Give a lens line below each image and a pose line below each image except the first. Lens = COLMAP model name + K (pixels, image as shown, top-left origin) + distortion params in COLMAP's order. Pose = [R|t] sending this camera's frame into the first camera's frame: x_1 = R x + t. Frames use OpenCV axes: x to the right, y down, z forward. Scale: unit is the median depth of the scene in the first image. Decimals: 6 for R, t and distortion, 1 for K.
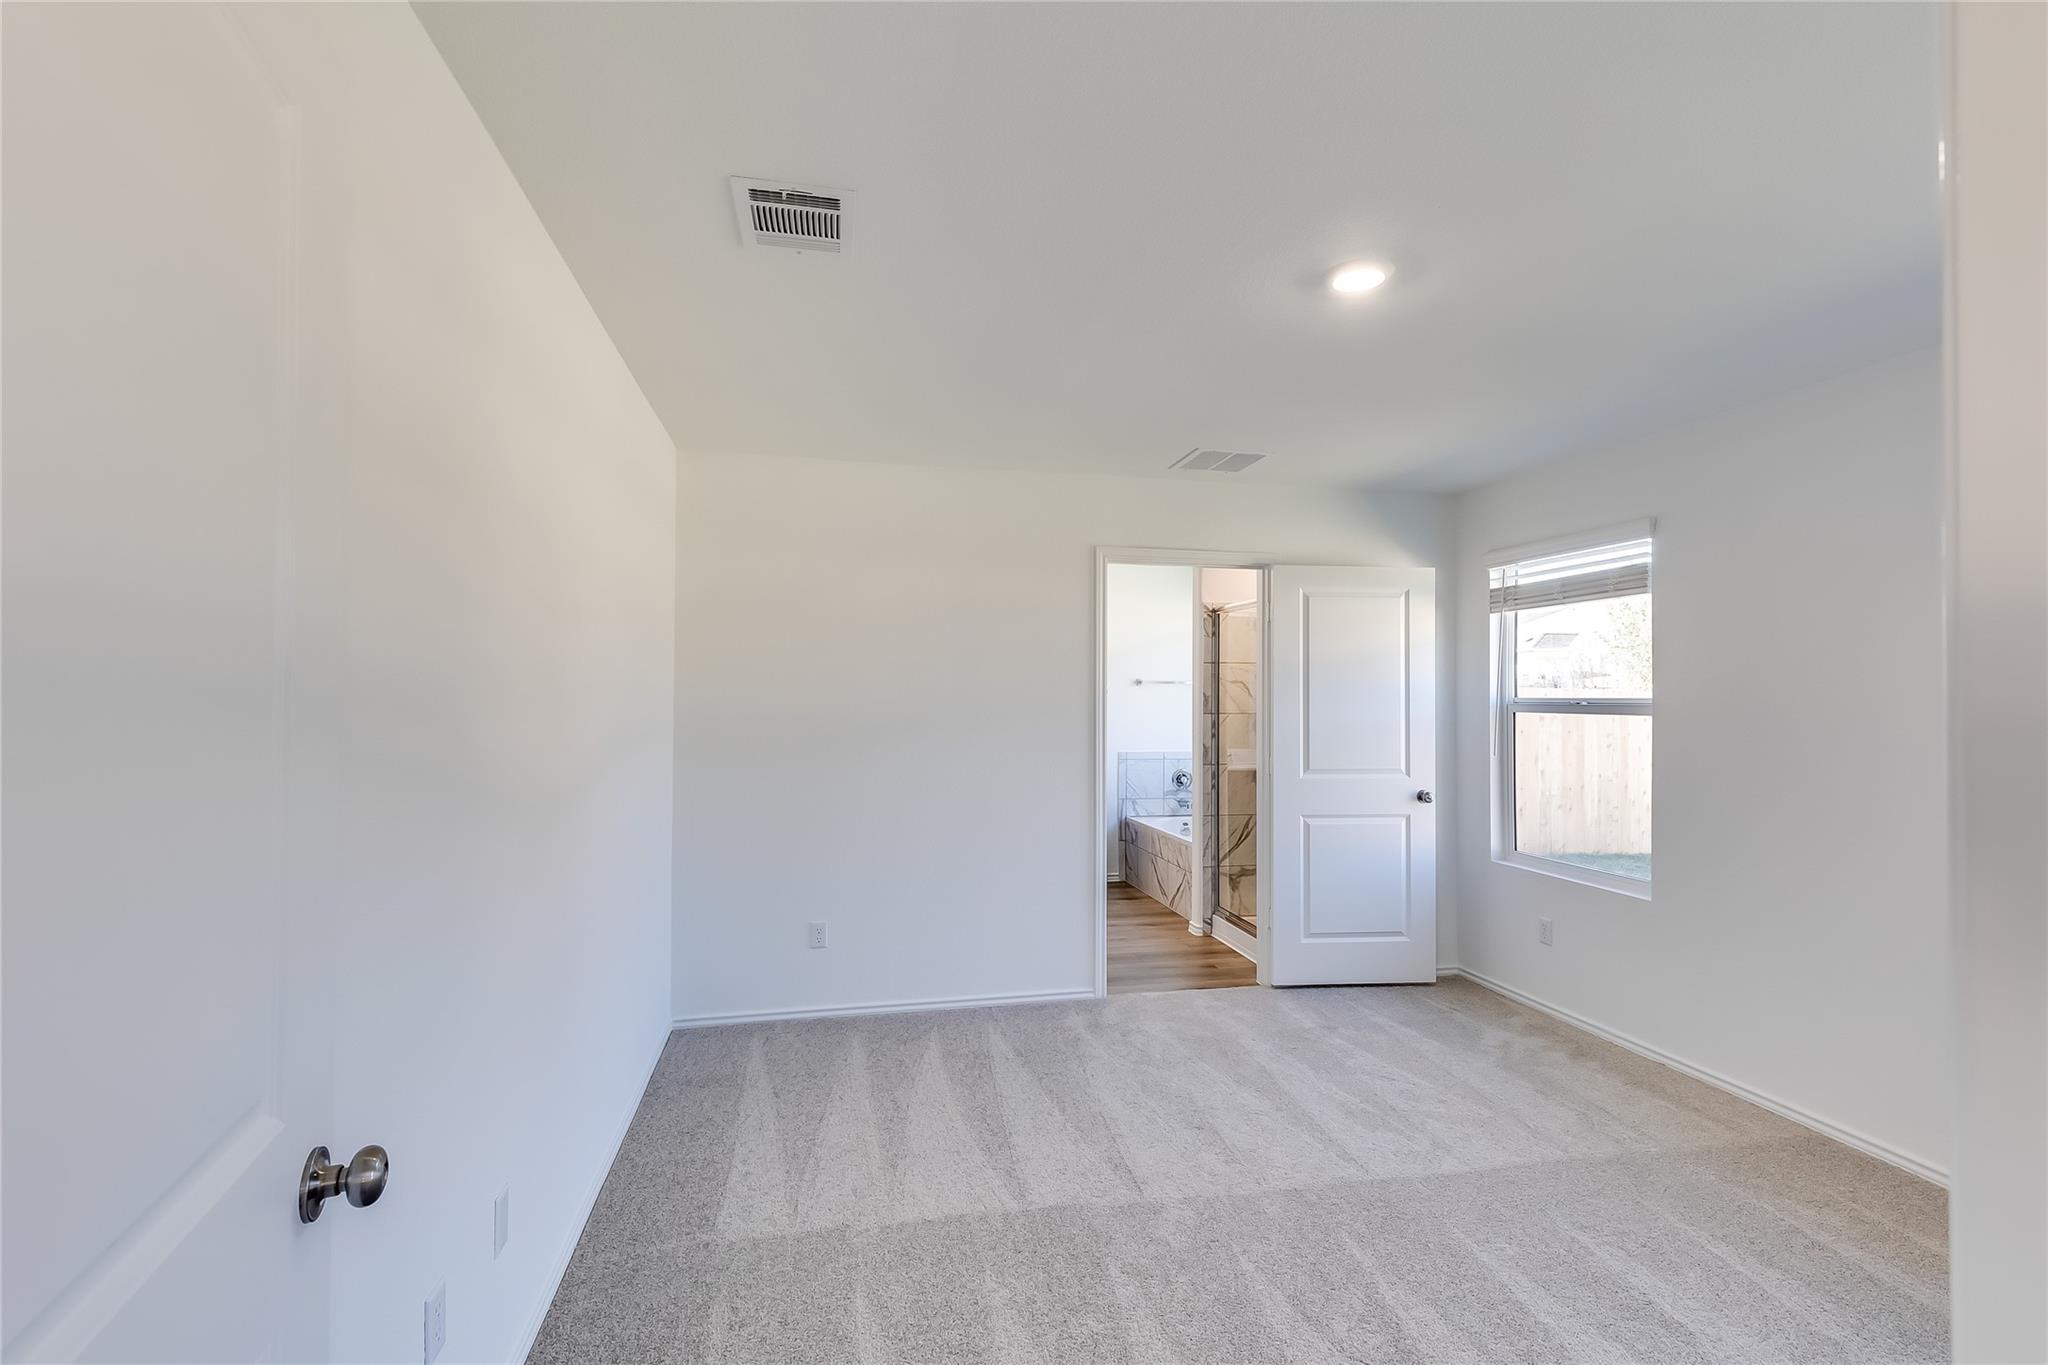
lens RADIAL K [[931.2, 0, 1024.2], [0, 931.2, 685.0], [0, 0, 1]] dist [0.003062, -0.000061]
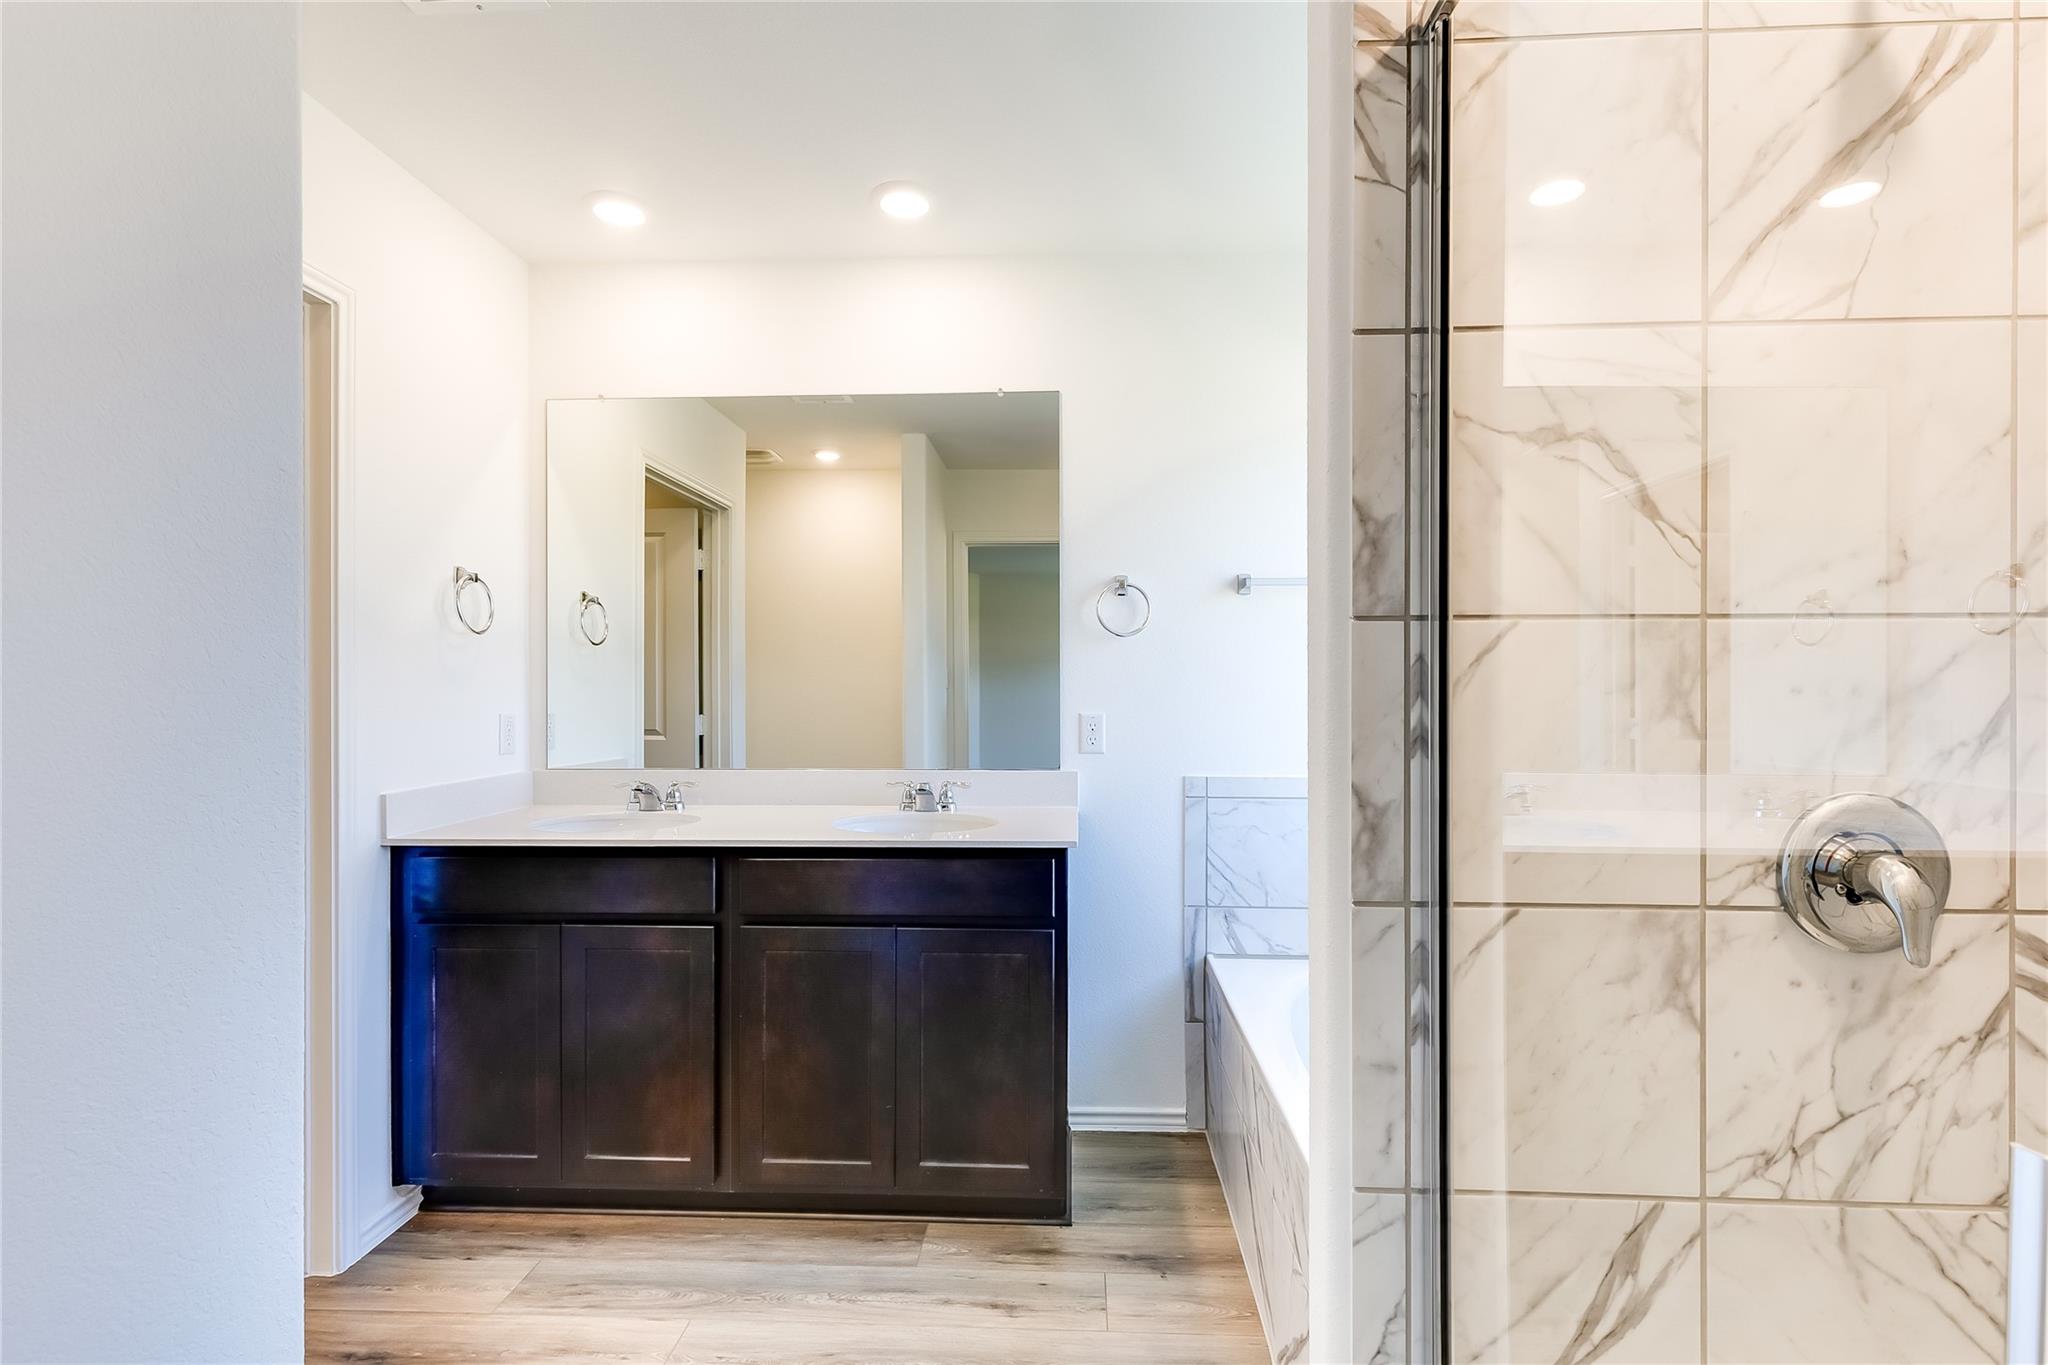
lens RADIAL K [[931.2, 0, 1024.2], [0, 931.2, 685.0], [0, 0, 1]] dist [0.003062, -0.000061]
pose [[0.962023, -0.004724, -0.272928, 0.180095], [0.007427, 0.999933, 0.008870, 0.041502], [0.272868, -0.010560, 0.961994, 0.809617]]
